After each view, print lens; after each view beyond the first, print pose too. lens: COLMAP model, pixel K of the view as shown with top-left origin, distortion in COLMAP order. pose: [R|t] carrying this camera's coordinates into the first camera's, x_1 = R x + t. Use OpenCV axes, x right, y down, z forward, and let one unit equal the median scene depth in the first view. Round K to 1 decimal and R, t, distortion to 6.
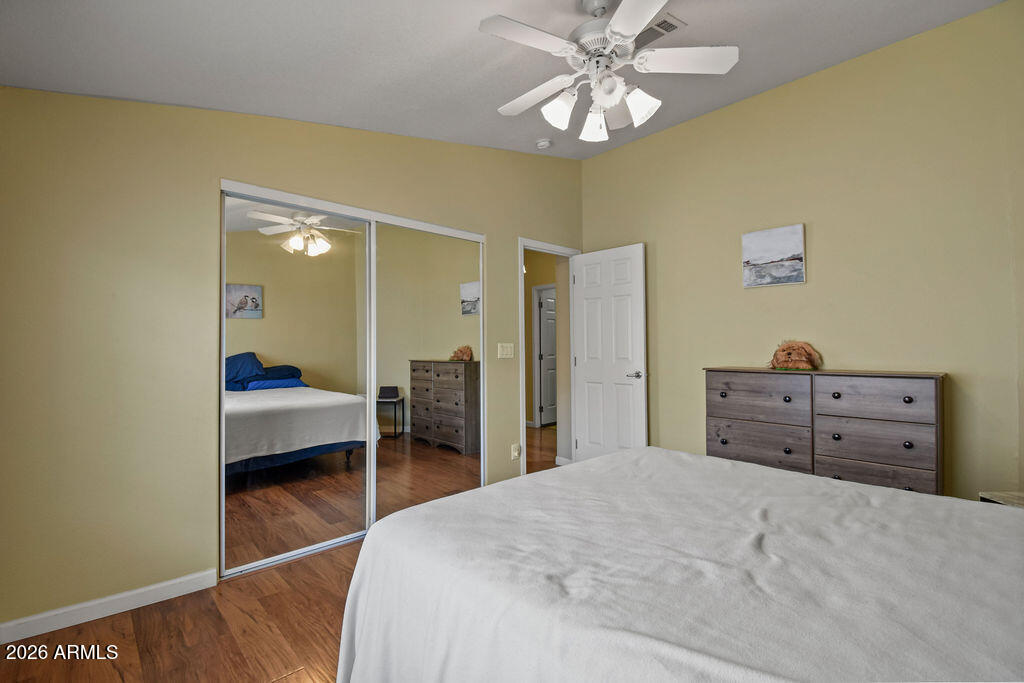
lens RADIAL K [[458.9, 0, 512.0], [0, 458.9, 341.5], [0, 0, 1]] dist [0.000030, -0.019403]
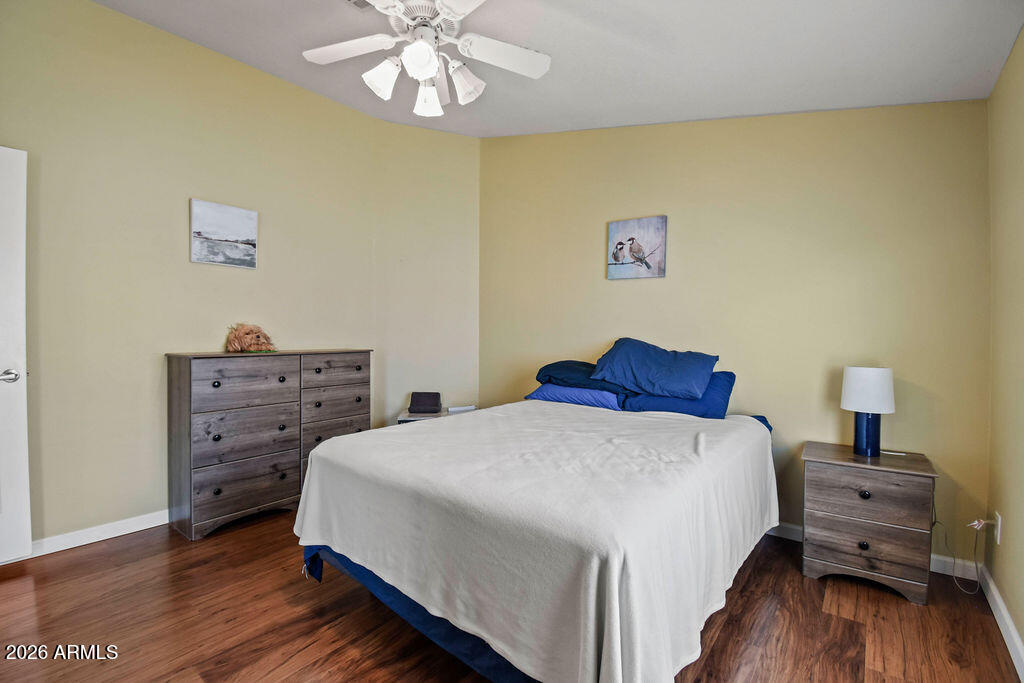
lens RADIAL K [[438.6, 0, 523.3], [0, 438.6, 335.0], [0, 0, 1]] dist [-0.000041, -0.006688]
pose [[-0.150456, -0.002700, 0.988613, -0.452261], [-0.014351, 0.999897, 0.000547, 0.014152], [-0.988513, -0.014105, -0.150479, 0.557385]]
